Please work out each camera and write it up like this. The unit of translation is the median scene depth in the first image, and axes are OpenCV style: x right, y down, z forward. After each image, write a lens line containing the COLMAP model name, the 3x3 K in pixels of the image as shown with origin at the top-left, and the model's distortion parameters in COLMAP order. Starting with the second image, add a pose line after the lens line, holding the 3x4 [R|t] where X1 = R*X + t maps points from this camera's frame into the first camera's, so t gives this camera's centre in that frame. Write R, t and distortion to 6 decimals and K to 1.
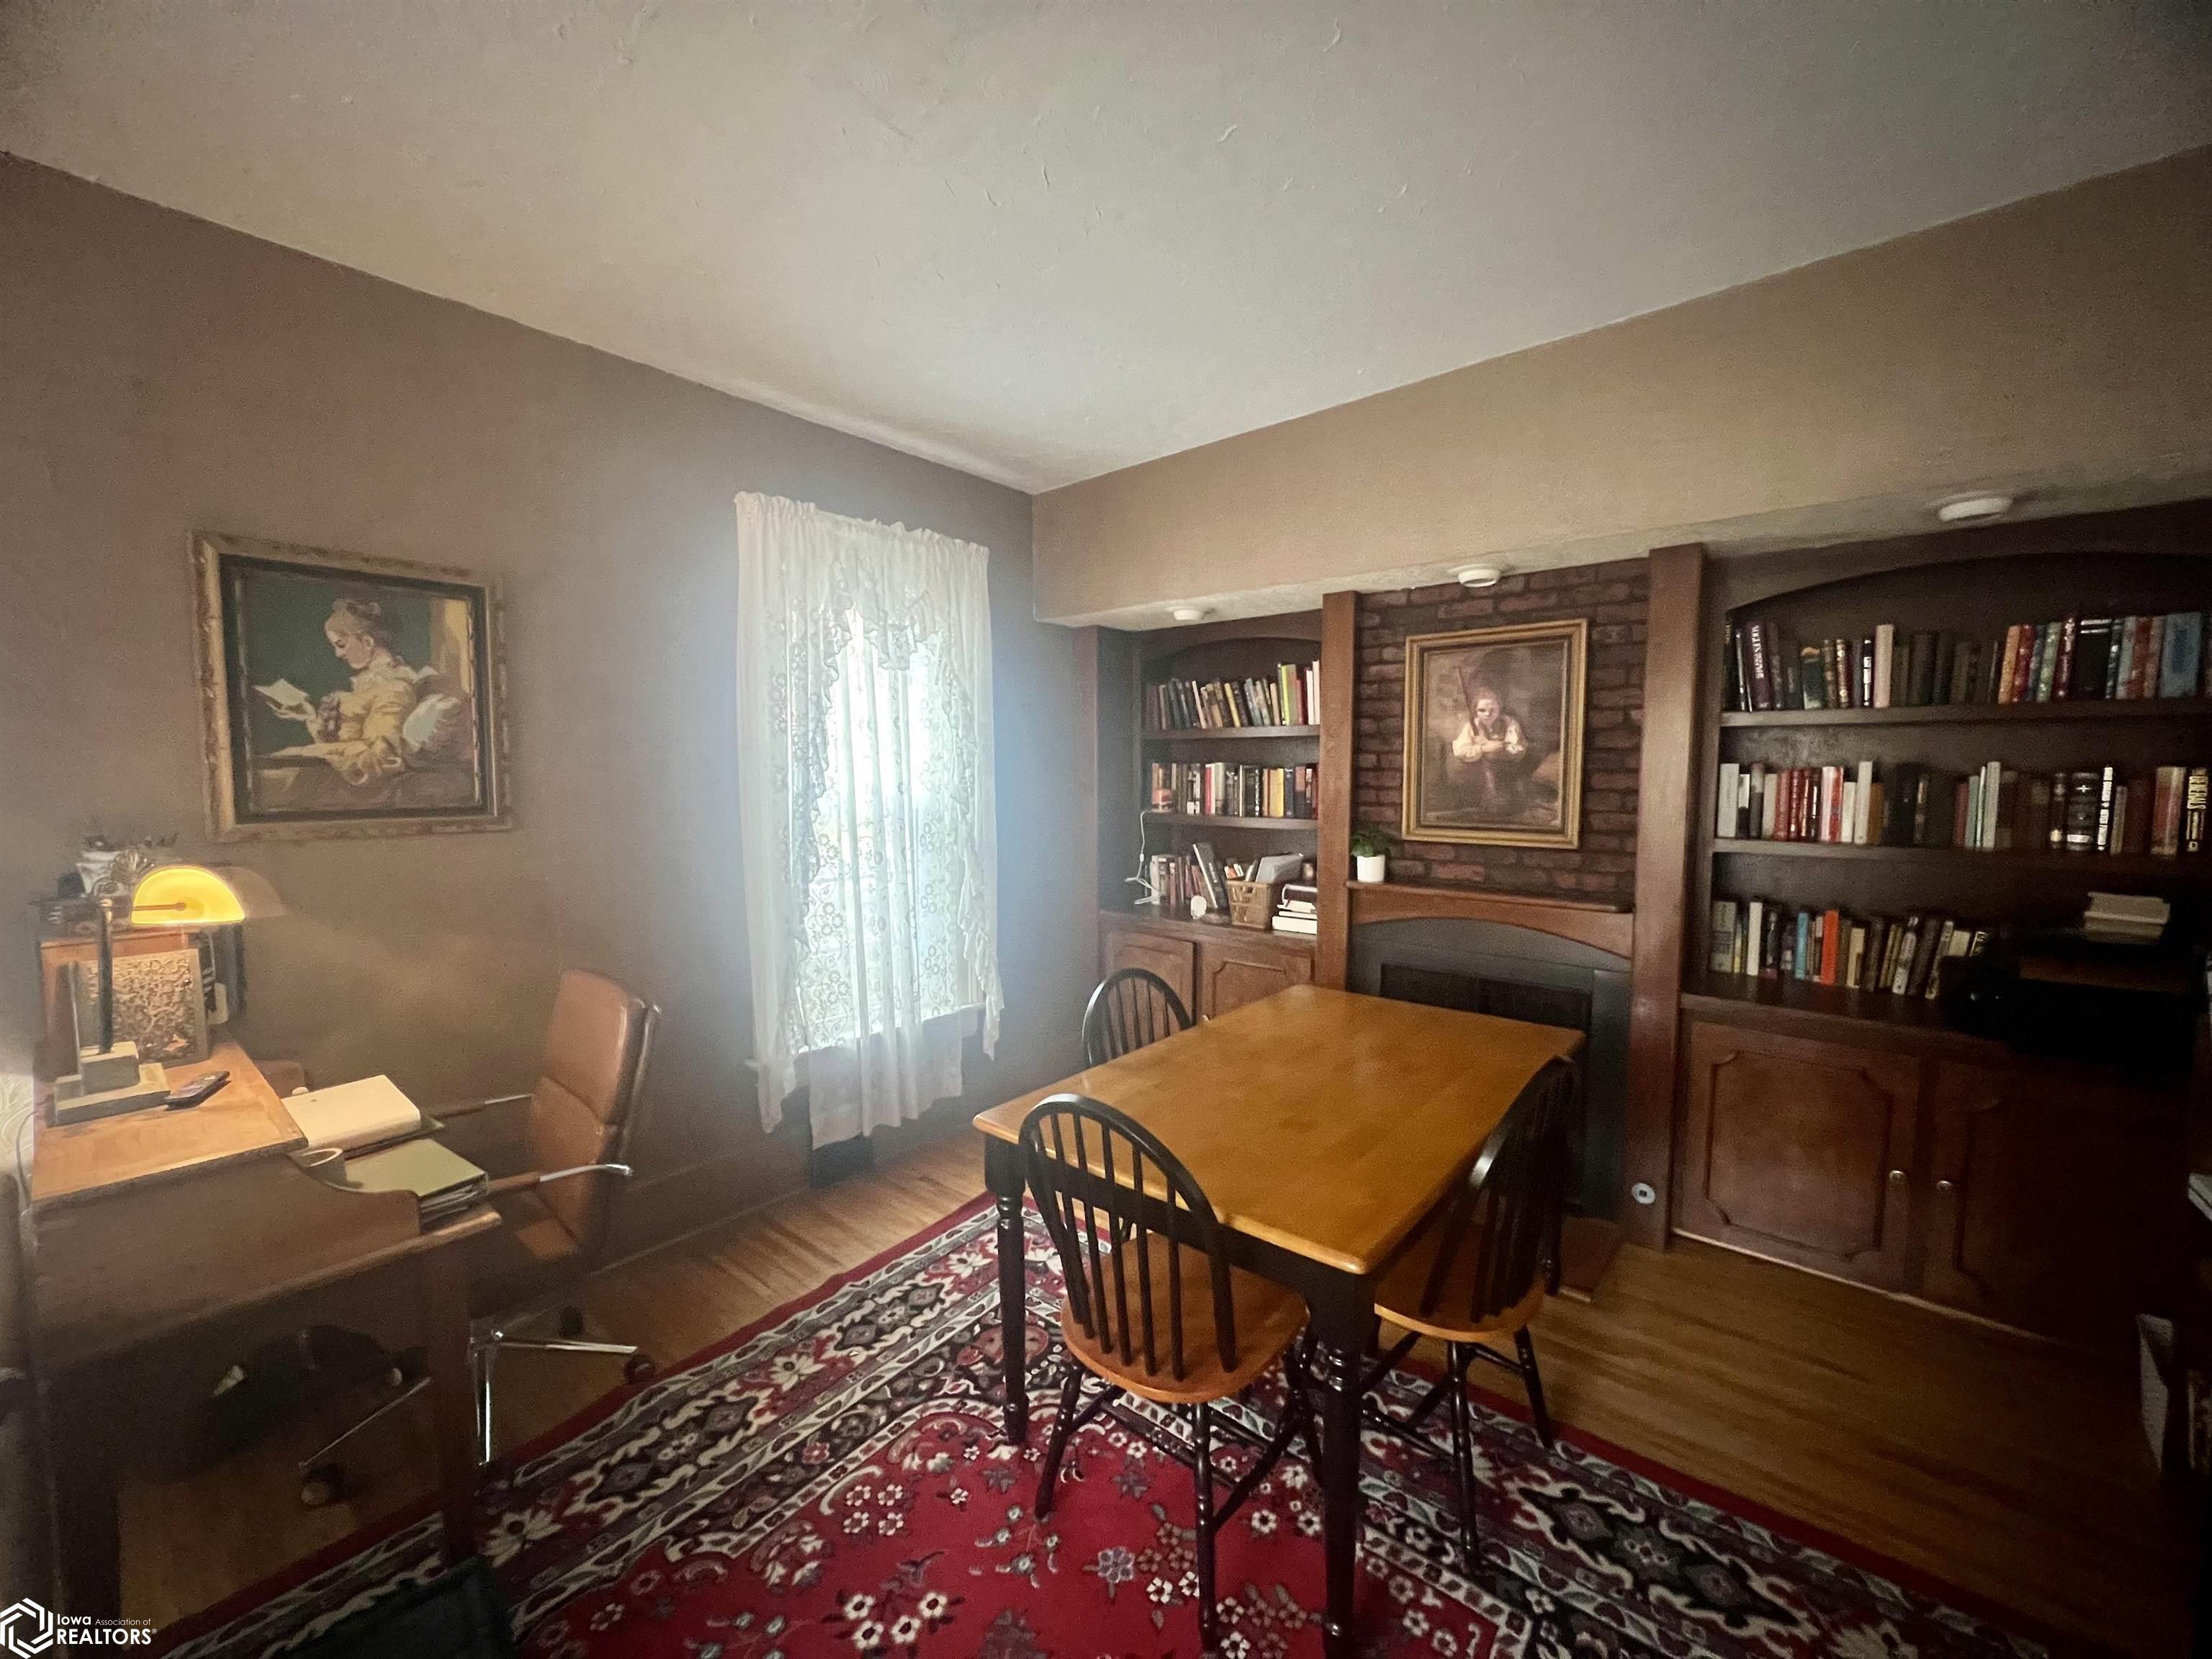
lens RADIAL K [[884.3, 0, 1111.6], [0, 884.3, 832.6], [0, 0, 1]] dist [0.000411, 0.000017]
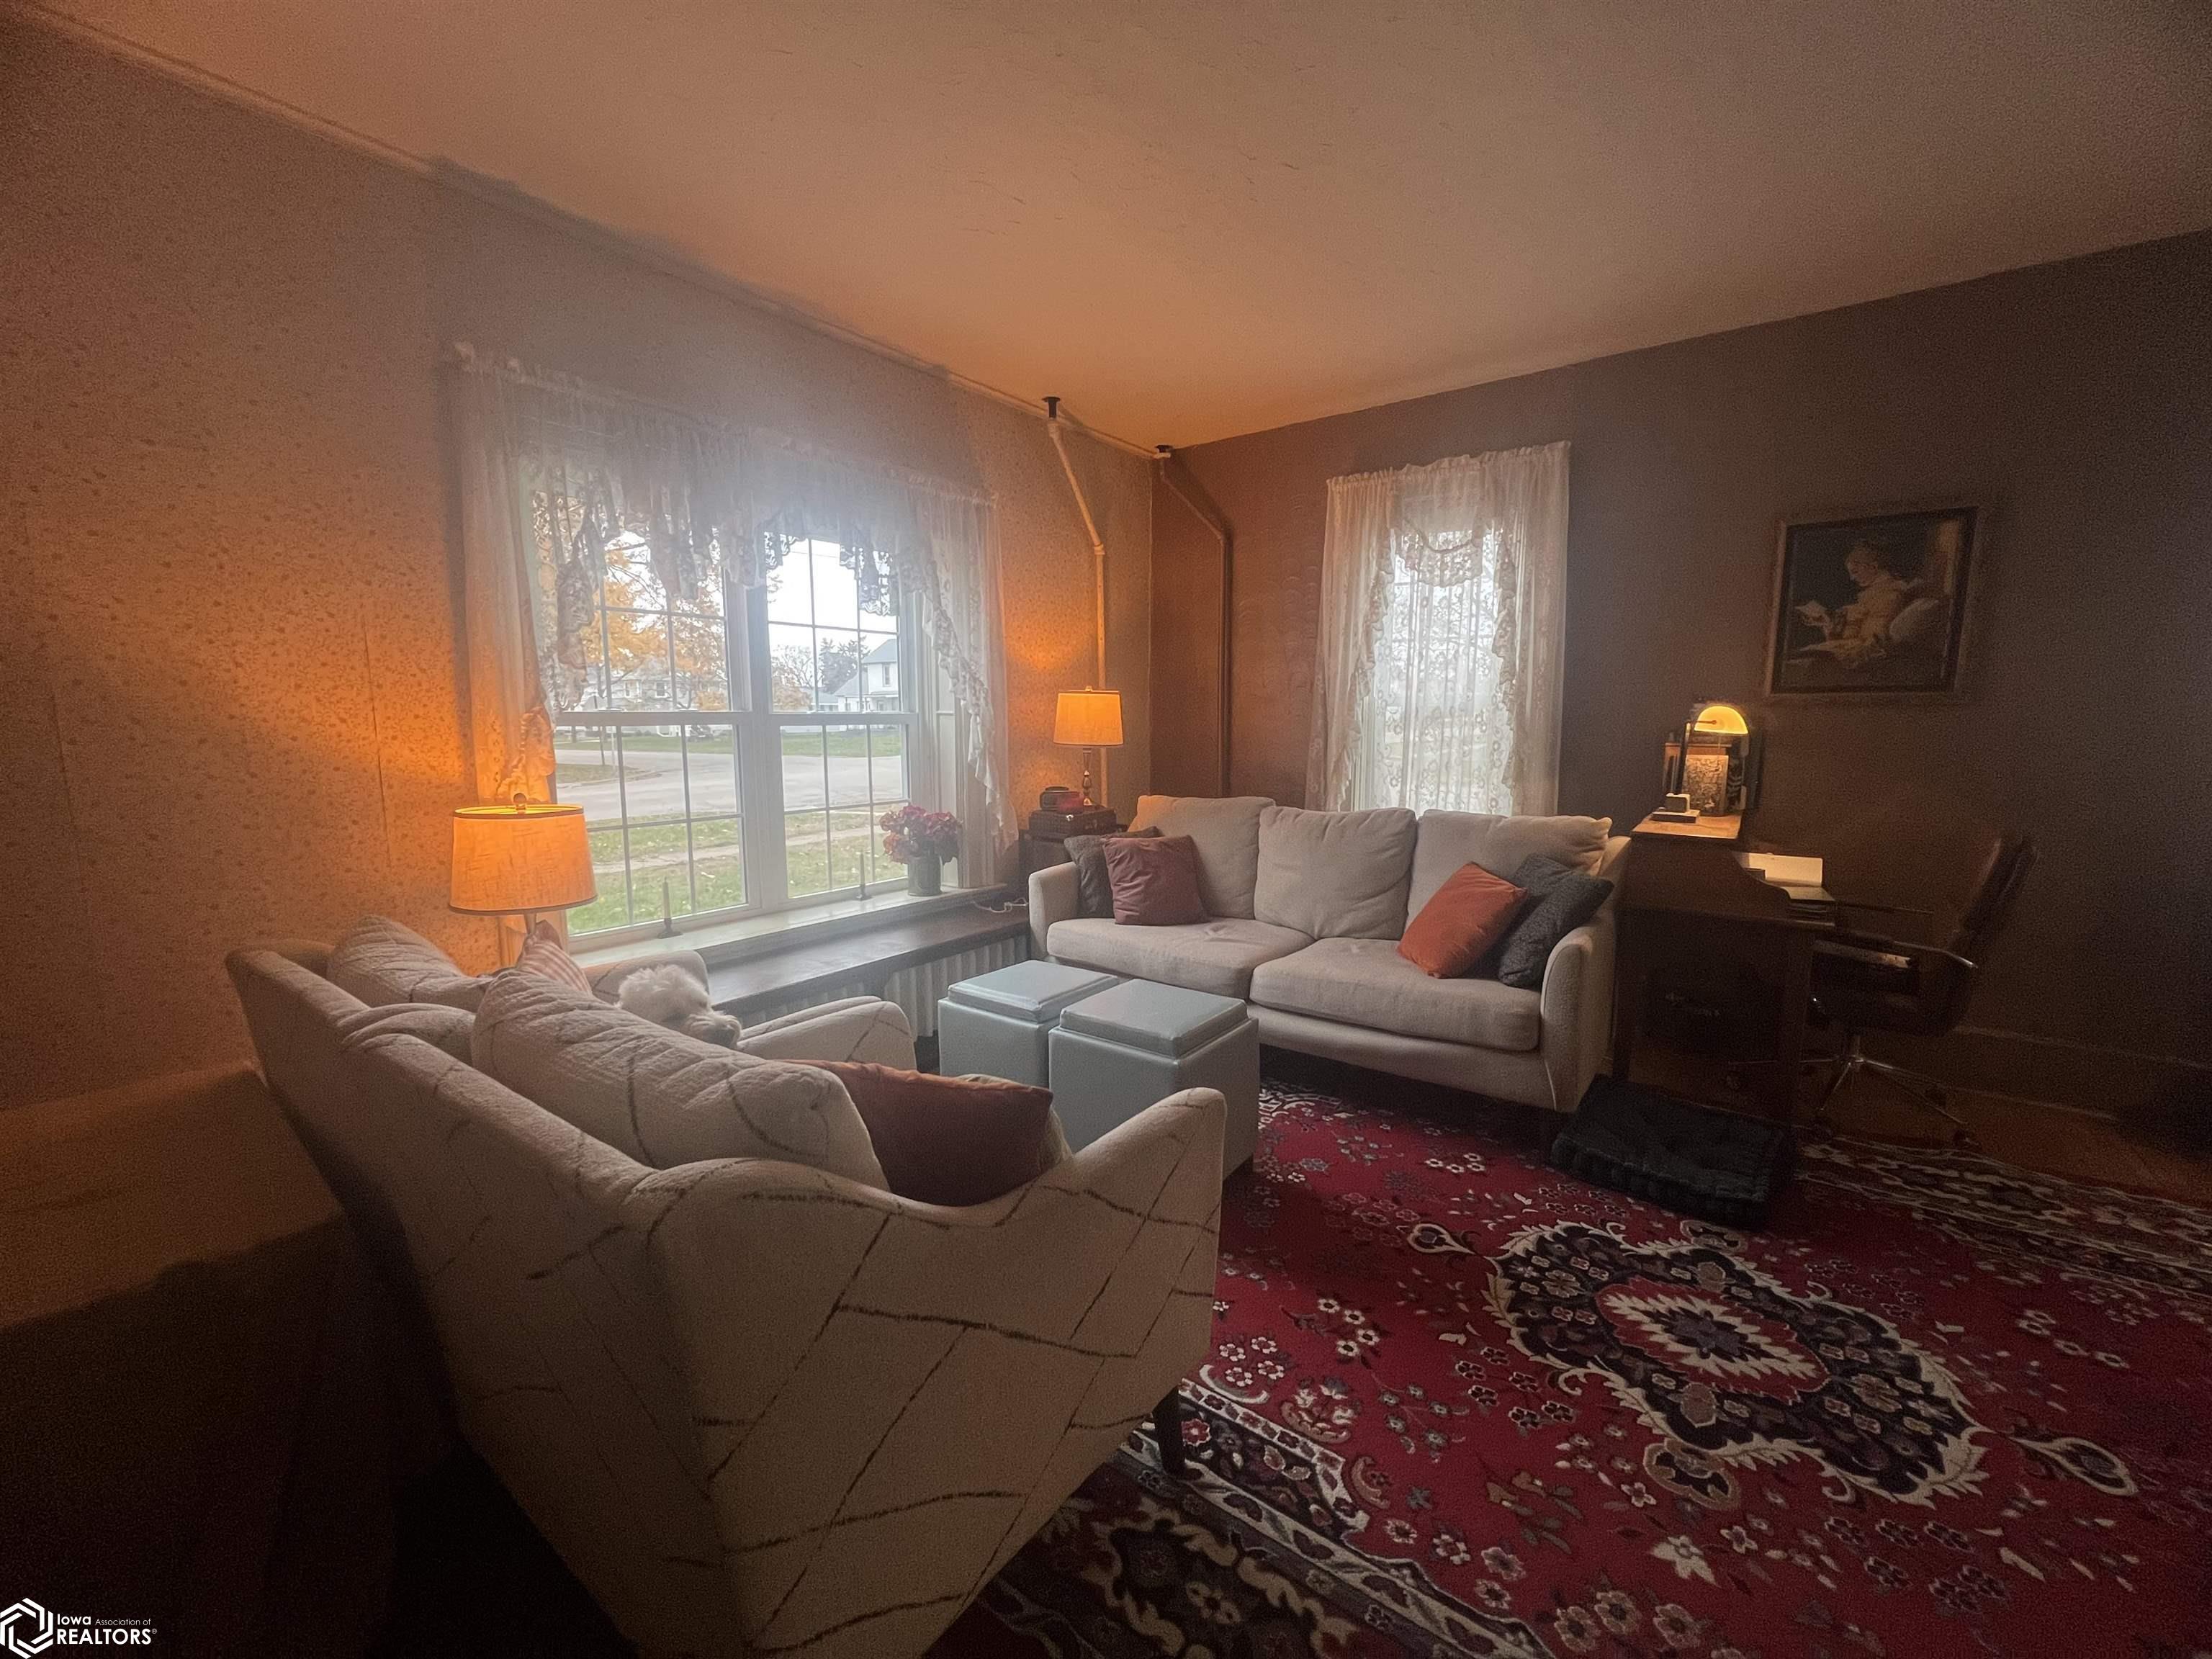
lens RADIAL K [[884.3, 0, 1111.7], [0, 884.3, 828.9], [0, 0, 1]] dist [0.000411, 0.000017]
pose [[0.057583, 0.130320, -0.989798, 0.345345], [-0.074203, 0.989260, 0.125932, 0.071217], [0.995579, 0.066194, 0.066634, -0.179163]]
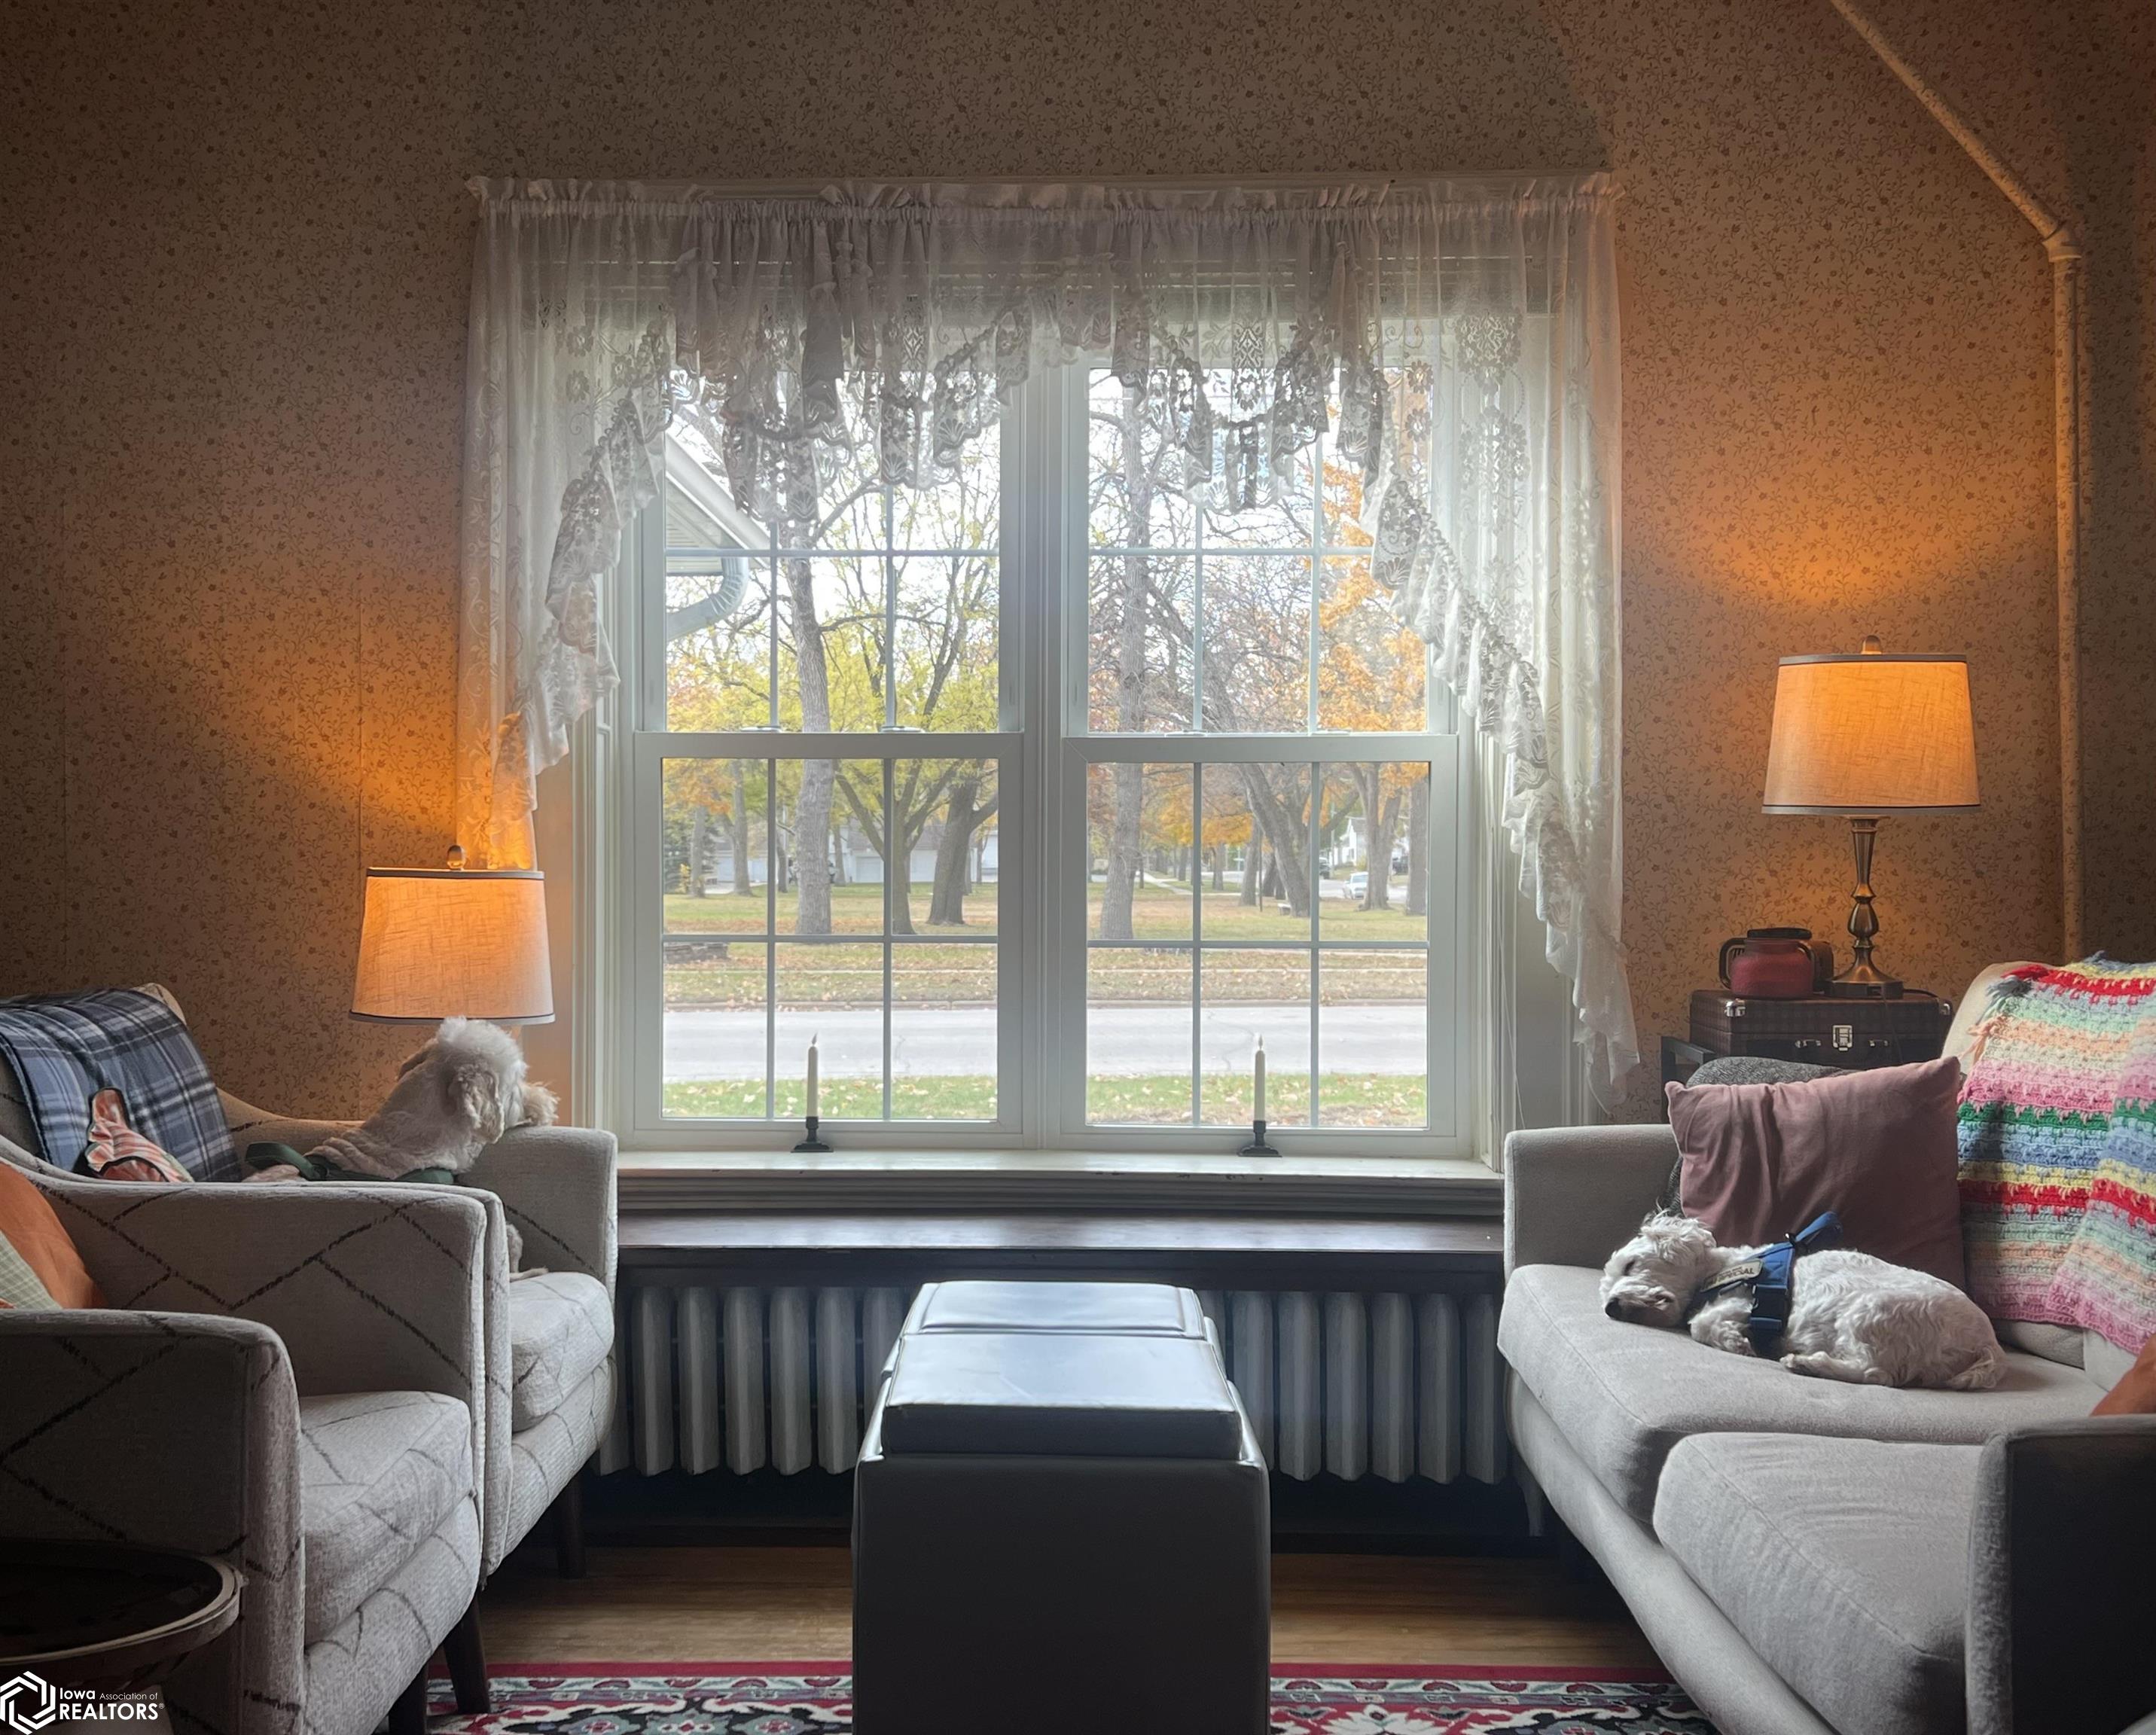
lens RADIAL K [[2446.9, 0, 1003.0], [0, 2446.9, 863.5], [0, 0, 1]] dist [0.062429, 0.000000]
pose [[-0.780857, 0.004707, -0.624692, 0.186735], [-0.048315, 0.996521, 0.067902, 0.077134], [0.622838, 0.083204, -0.777914, 0.506690]]
